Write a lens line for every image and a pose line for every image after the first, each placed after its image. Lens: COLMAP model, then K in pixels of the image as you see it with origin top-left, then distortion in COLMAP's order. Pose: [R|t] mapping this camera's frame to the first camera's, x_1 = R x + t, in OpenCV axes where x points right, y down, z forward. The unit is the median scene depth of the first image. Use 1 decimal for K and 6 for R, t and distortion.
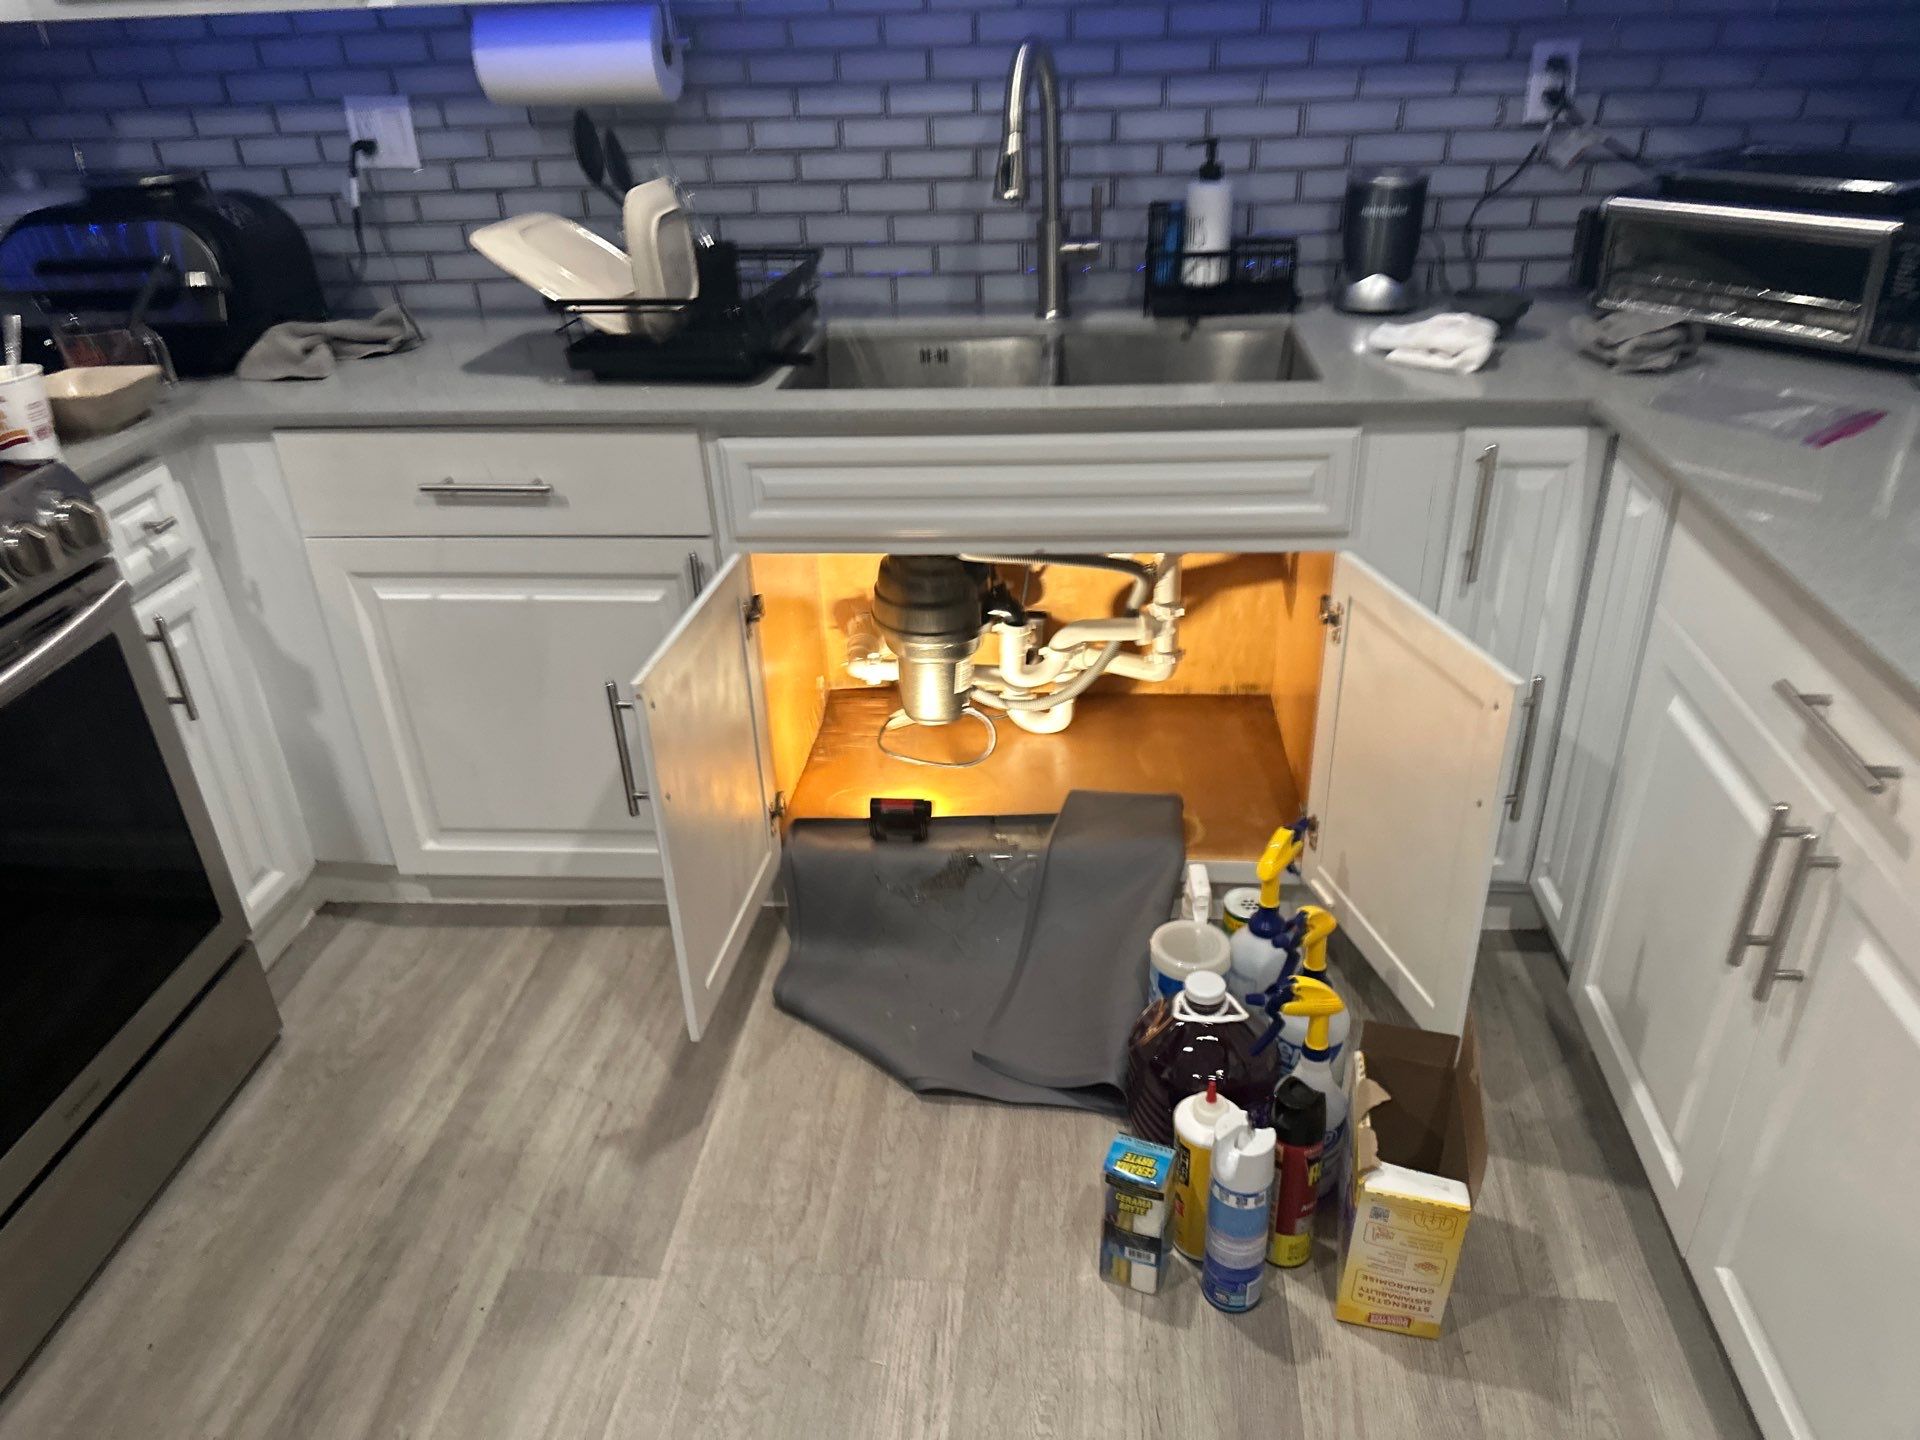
lens RADIAL K [[1315.8, 0, 967.2], [0, 1315.8, 732.1], [0, 0, 1]] dist [0.106519, -0.150809]
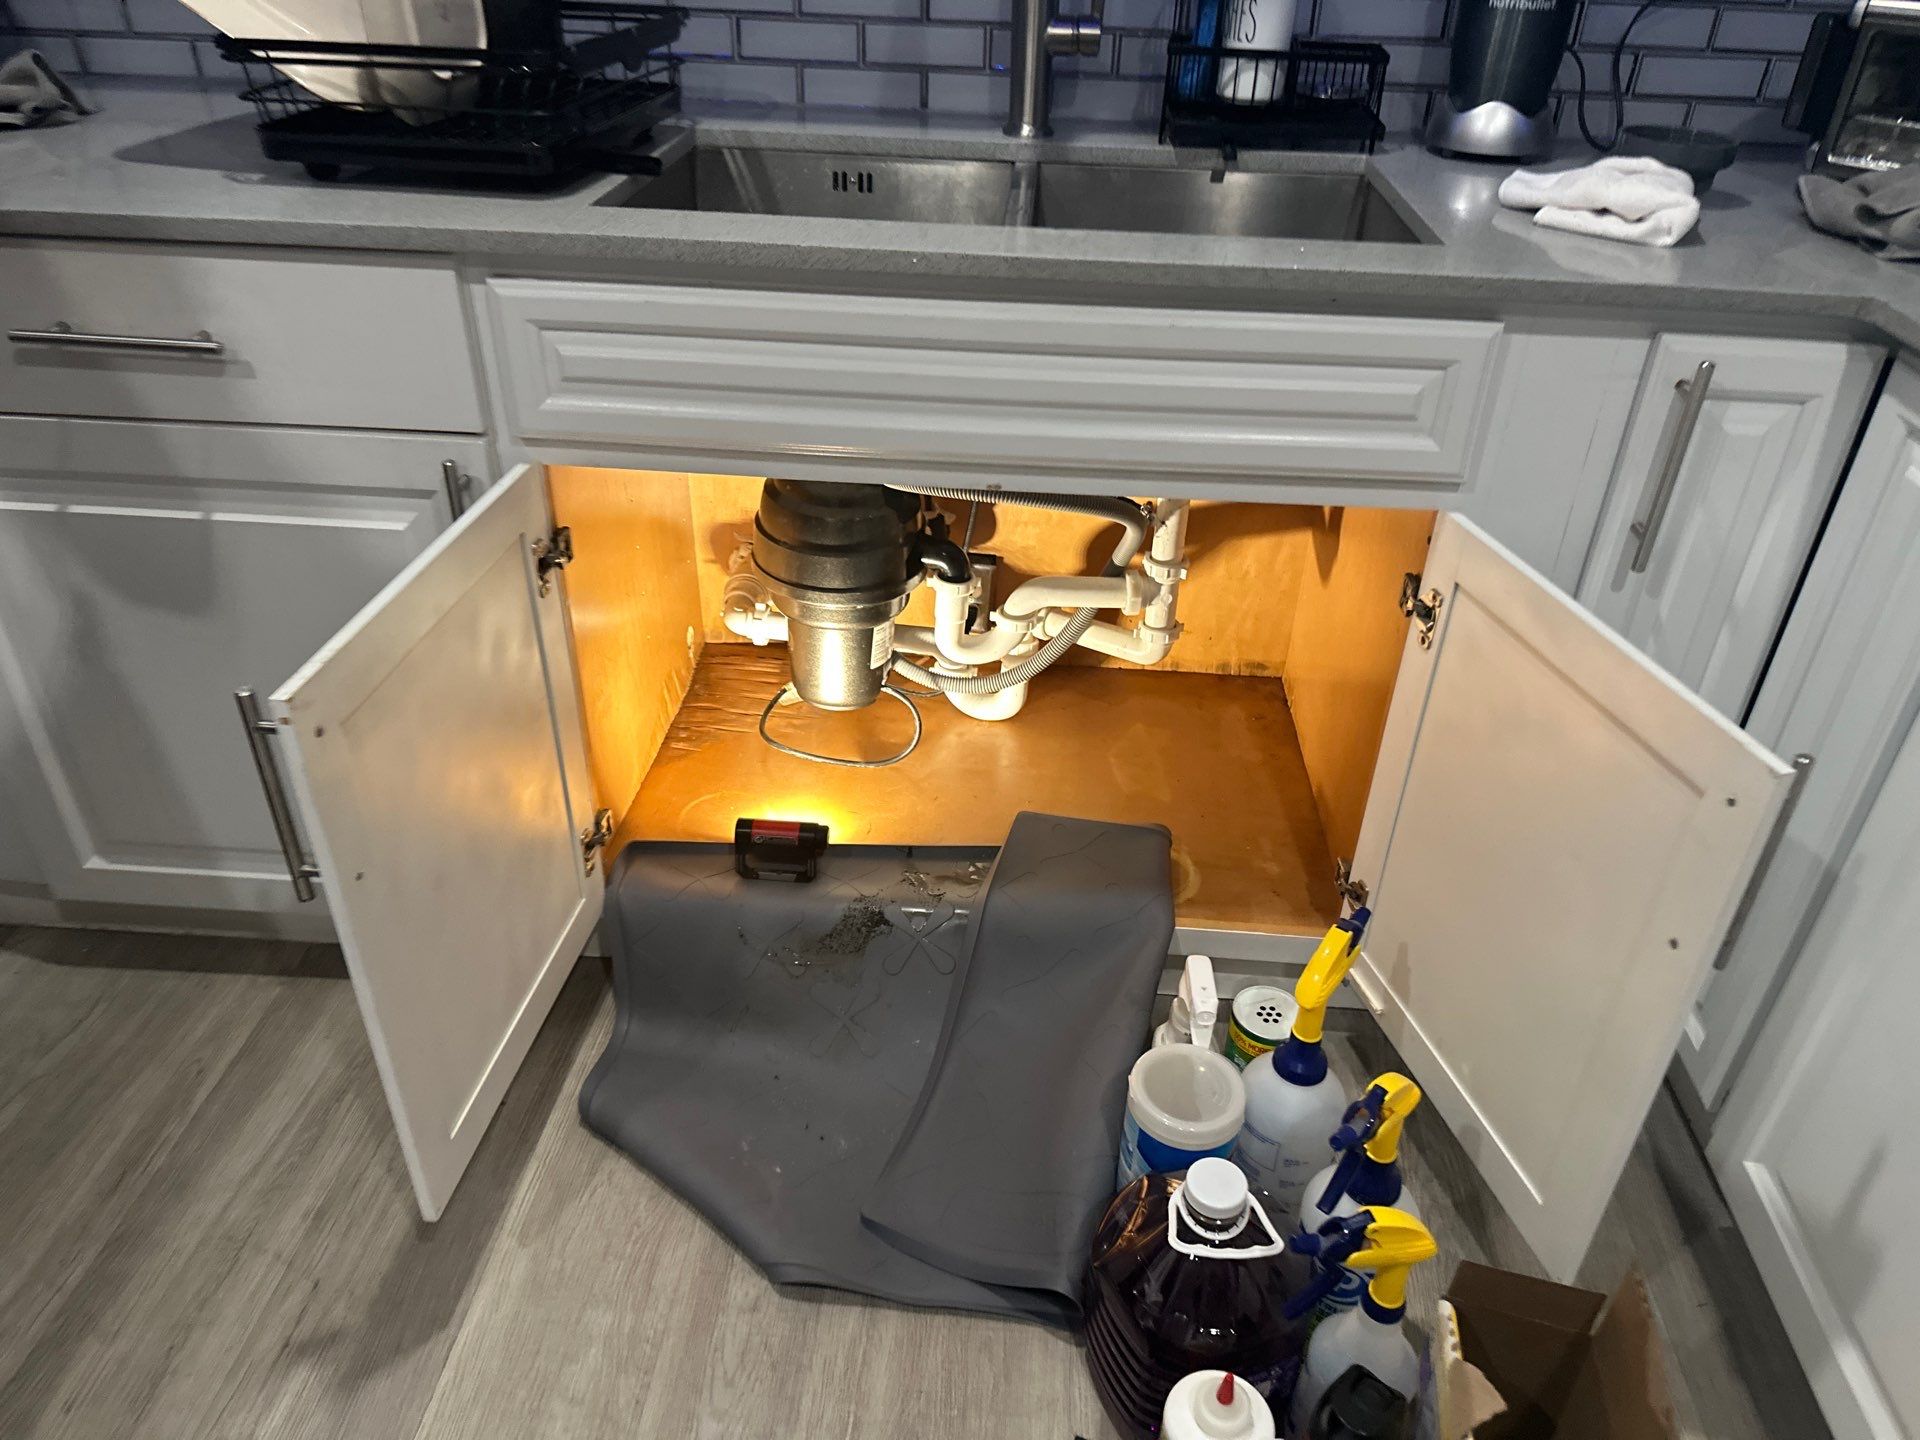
lens RADIAL K [[1315.8, 0, 967.2], [0, 1315.8, 732.1], [0, 0, 1]] dist [0.106519, -0.150809]
pose [[0.997962, 0.043134, 0.047030, 0.015347], [-0.046681, 0.995926, 0.077153, -0.062189], [-0.043510, -0.079191, 0.995909, 0.316058]]
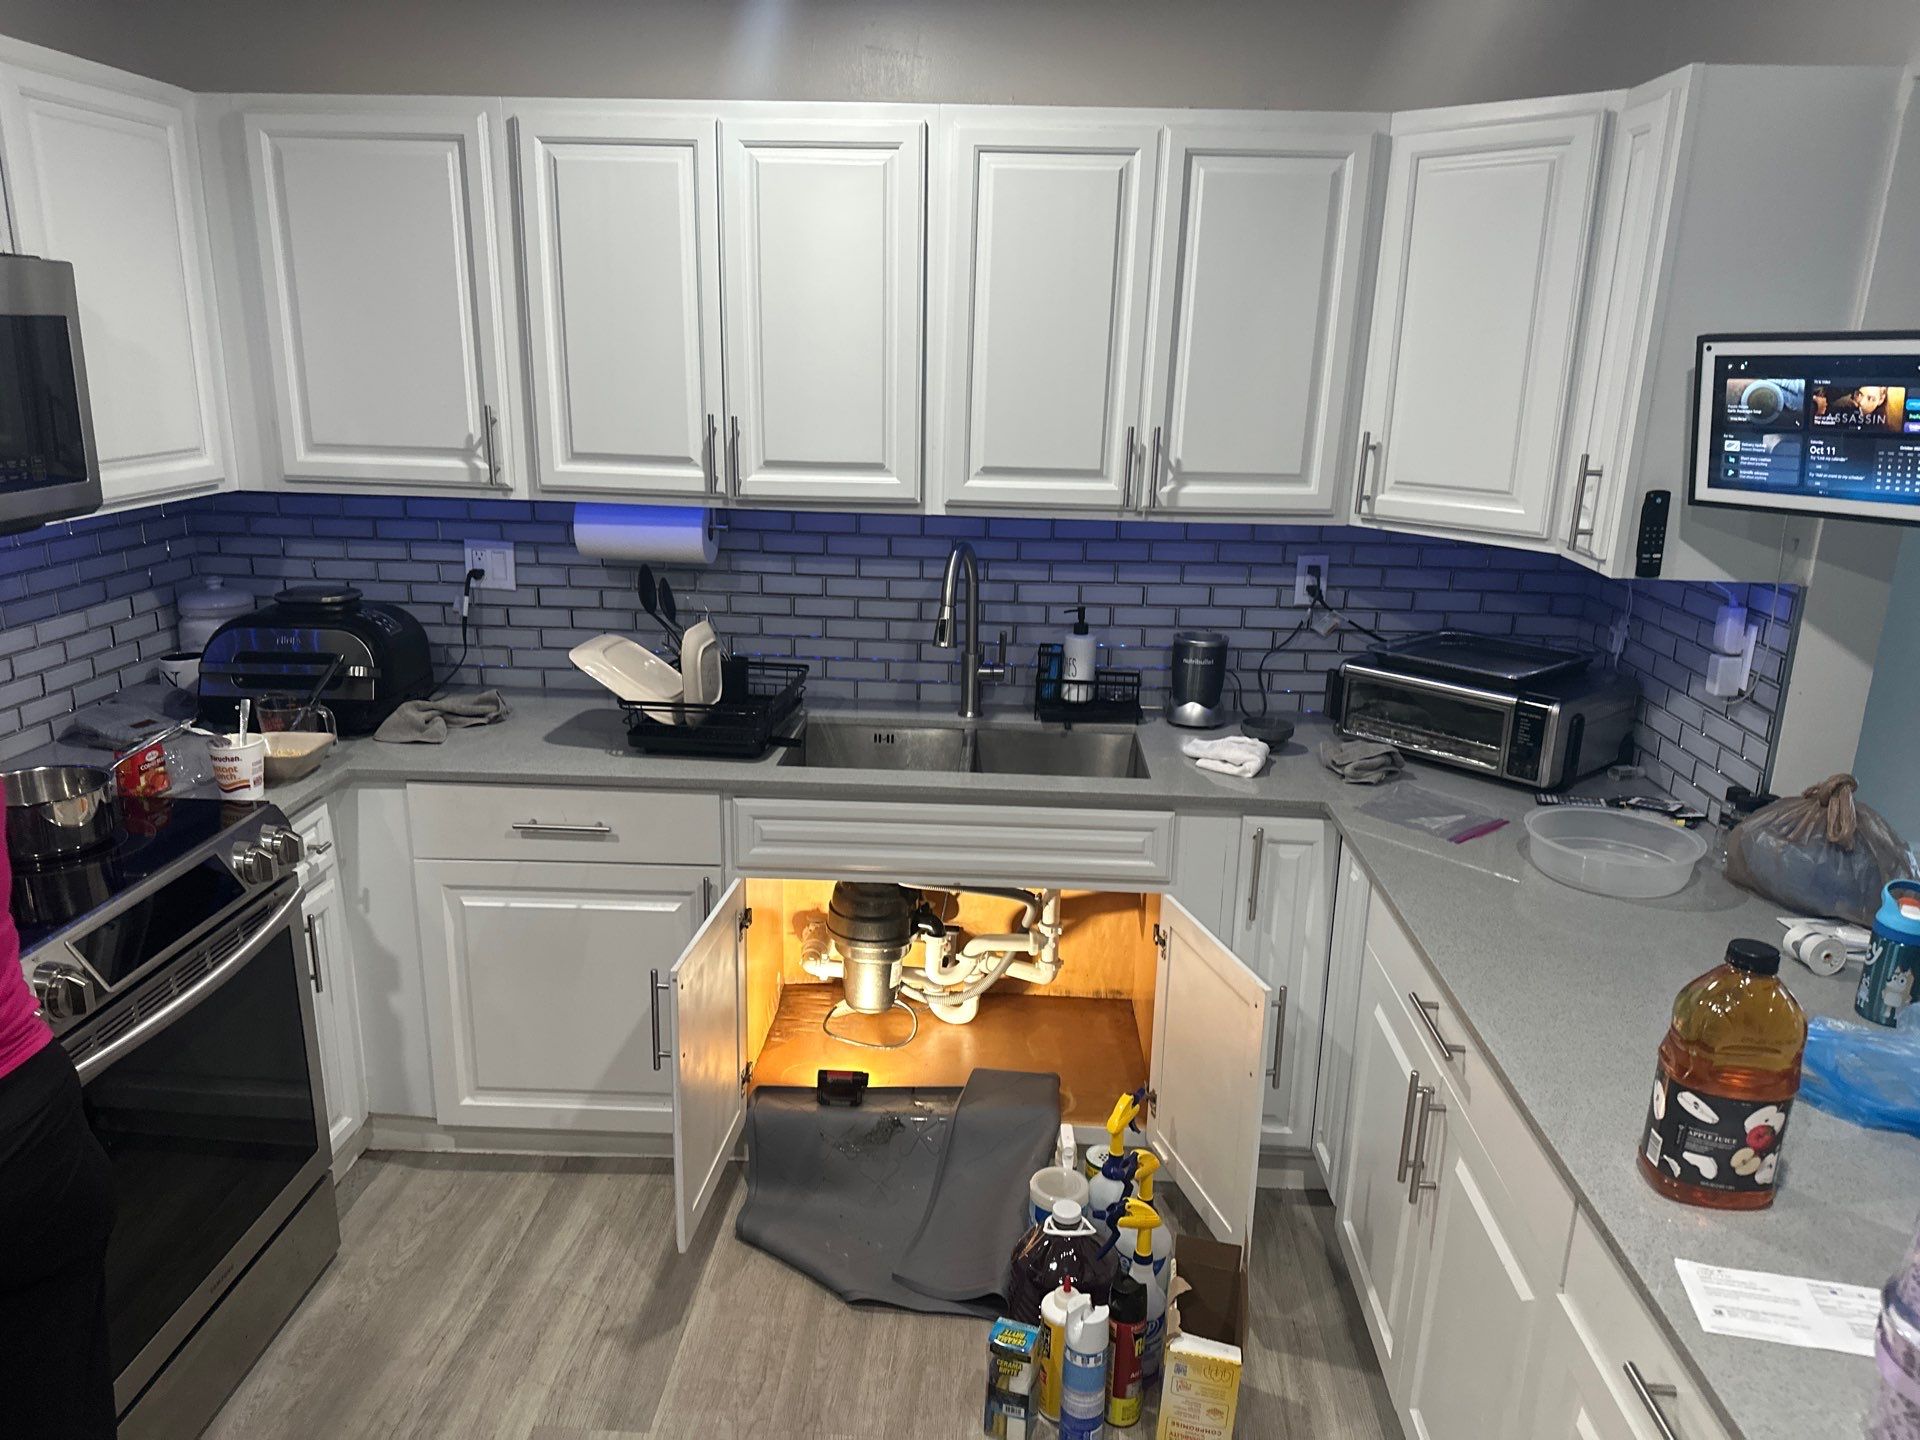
lens RADIAL K [[1315.8, 0, 967.2], [0, 1315.8, 732.1], [0, 0, 1]] dist [0.106519, -0.150809]
pose [[0.997220, 0.043953, 0.060172, -0.023705], [-0.028906, 0.972456, -0.231288, 0.027537], [-0.068680, 0.228905, 0.971023, -0.377550]]
